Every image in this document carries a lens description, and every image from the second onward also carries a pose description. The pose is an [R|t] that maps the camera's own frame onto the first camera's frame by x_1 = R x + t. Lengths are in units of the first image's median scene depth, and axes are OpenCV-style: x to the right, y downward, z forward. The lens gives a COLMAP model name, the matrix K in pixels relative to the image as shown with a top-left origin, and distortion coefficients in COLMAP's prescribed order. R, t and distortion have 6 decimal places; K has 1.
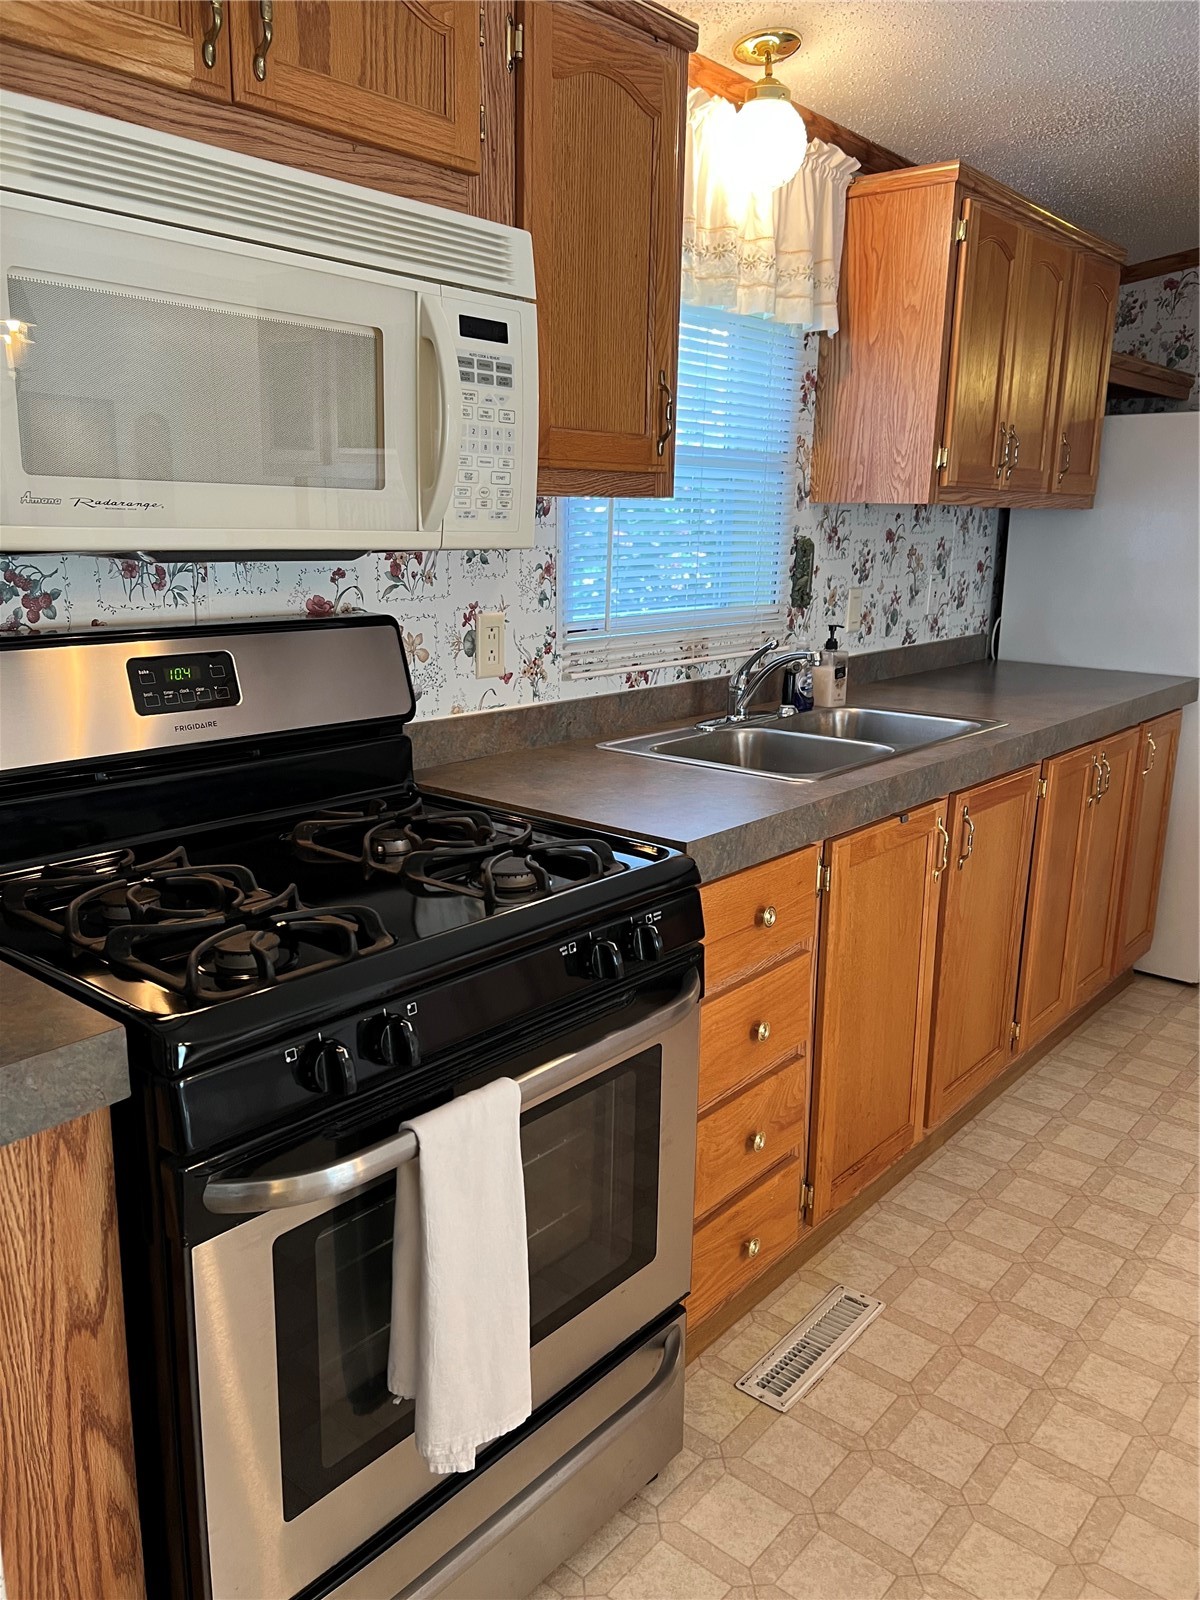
lens RADIAL K [[1221.6, 0, 600.6], [0, 1221.6, 796.9], [0, 0, 1]] dist [0.052052, -0.019987]
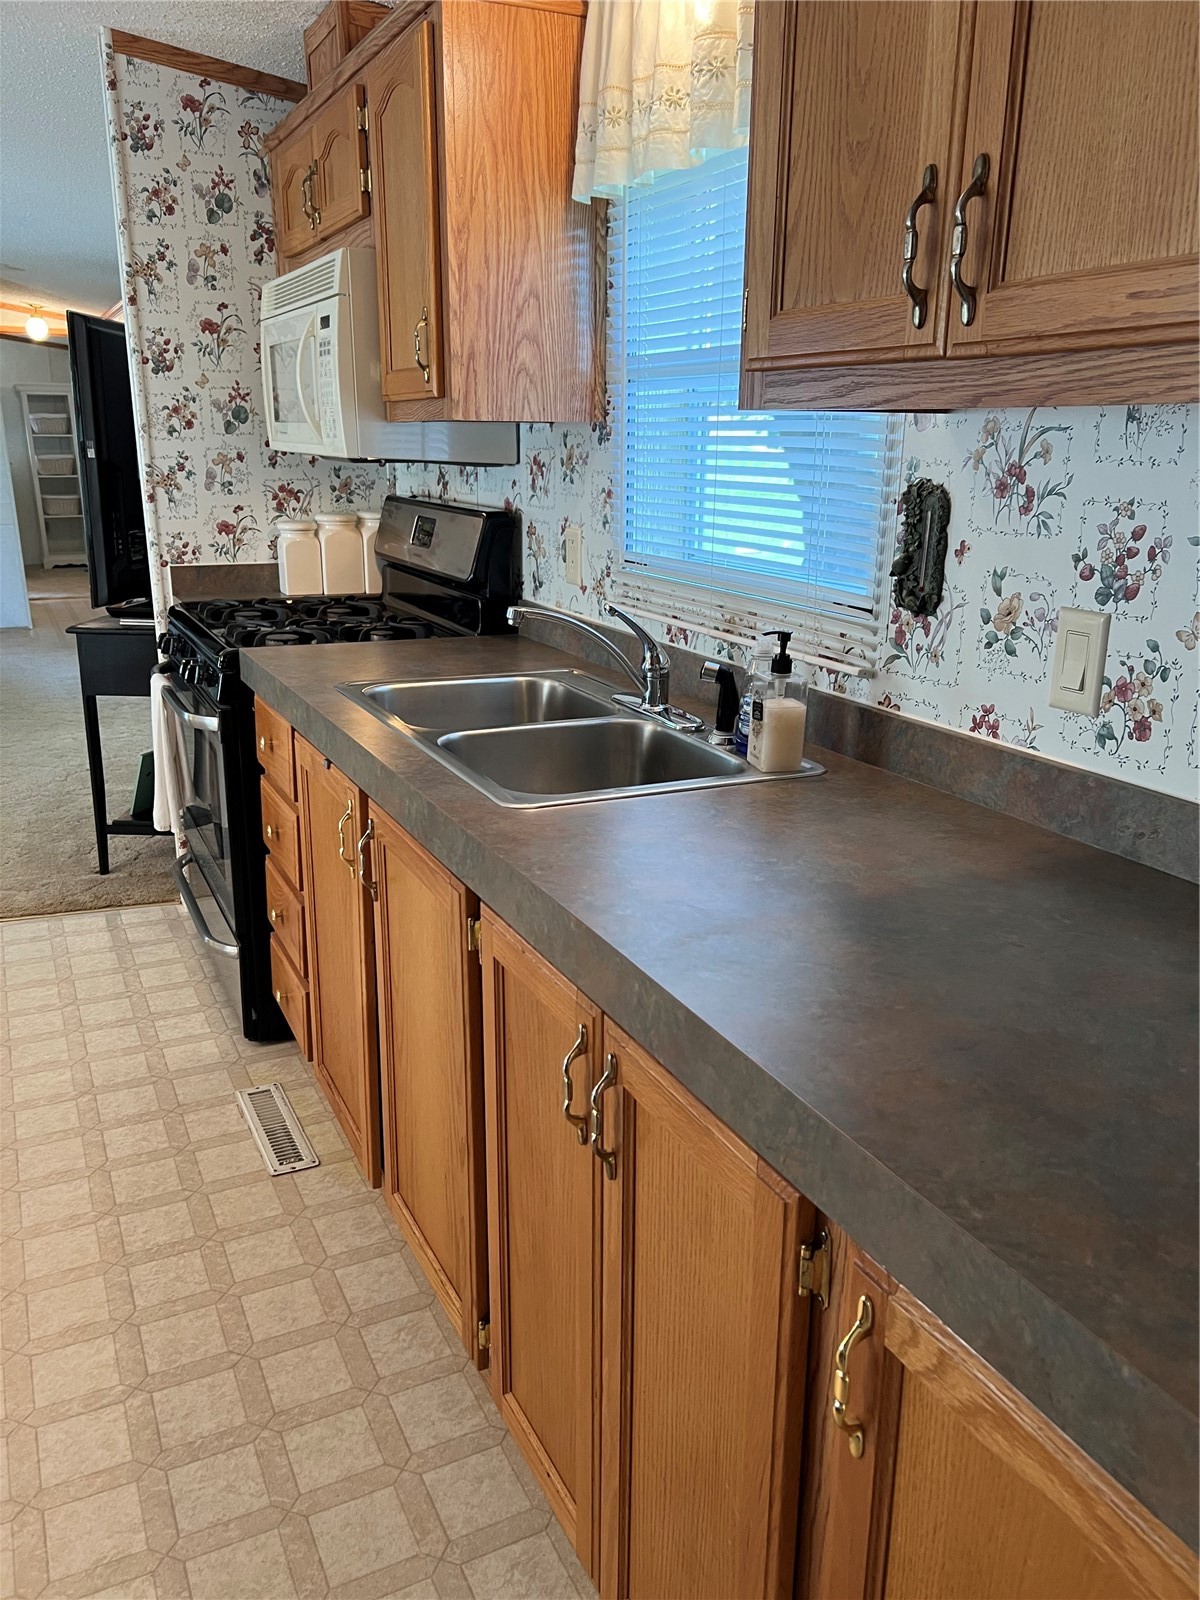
lens RADIAL K [[1221.6, 0, 600.2], [0, 1221.6, 801.1], [0, 0, 1]] dist [0.052052, -0.019987]
pose [[-0.402505, 0.244887, -0.882054, 0.767990], [-0.218679, 0.909935, 0.352417, -0.257431], [0.888915, 0.334736, -0.312702, 1.153576]]
